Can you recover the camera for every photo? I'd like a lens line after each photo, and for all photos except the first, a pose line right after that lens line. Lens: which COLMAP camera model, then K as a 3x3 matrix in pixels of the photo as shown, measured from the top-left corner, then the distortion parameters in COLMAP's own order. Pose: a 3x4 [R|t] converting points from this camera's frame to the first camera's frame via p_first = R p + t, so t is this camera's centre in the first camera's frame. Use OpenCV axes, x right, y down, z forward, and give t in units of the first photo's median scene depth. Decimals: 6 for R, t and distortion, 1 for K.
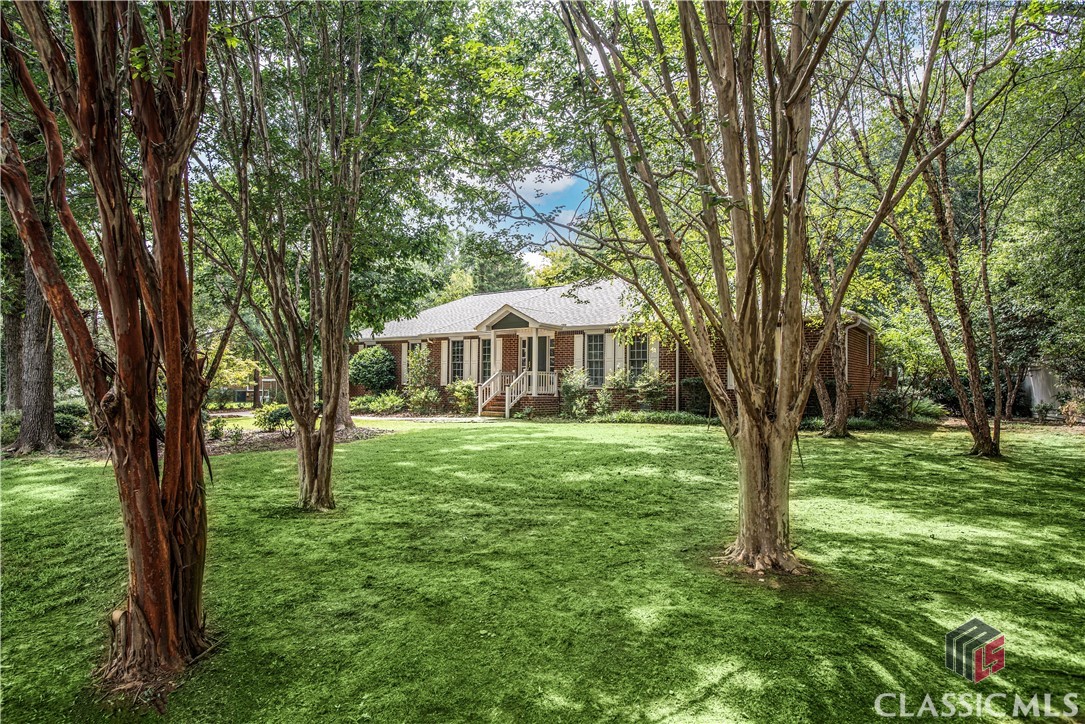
lens RADIAL K [[616.9, 0, 542.4], [0, 616.9, 364.9], [0, 0, 1]] dist [-0.018203, -0.000009]
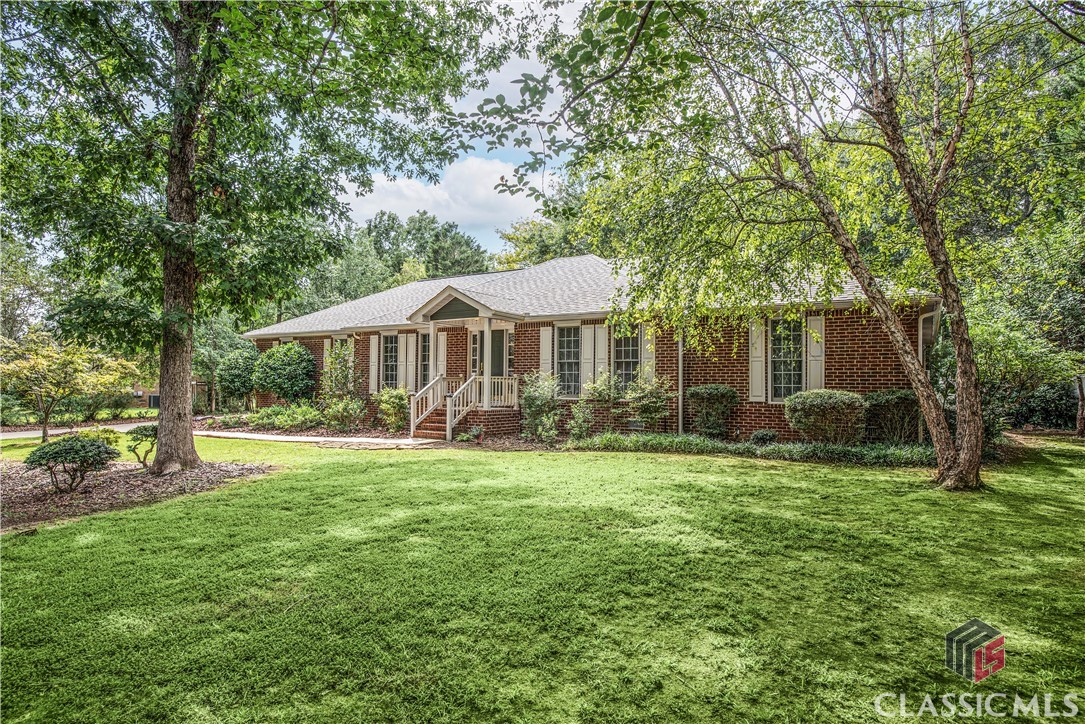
lens RADIAL K [[616.9, 0, 536.8], [0, 616.9, 363.6], [0, 0, 1]] dist [-0.018203, -0.000009]
pose [[0.999042, 0.000559, 0.043753, 0.014621], [-0.000539, 1.000000, -0.000478, -0.004366], [-0.043753, 0.000454, 0.999042, 0.250879]]
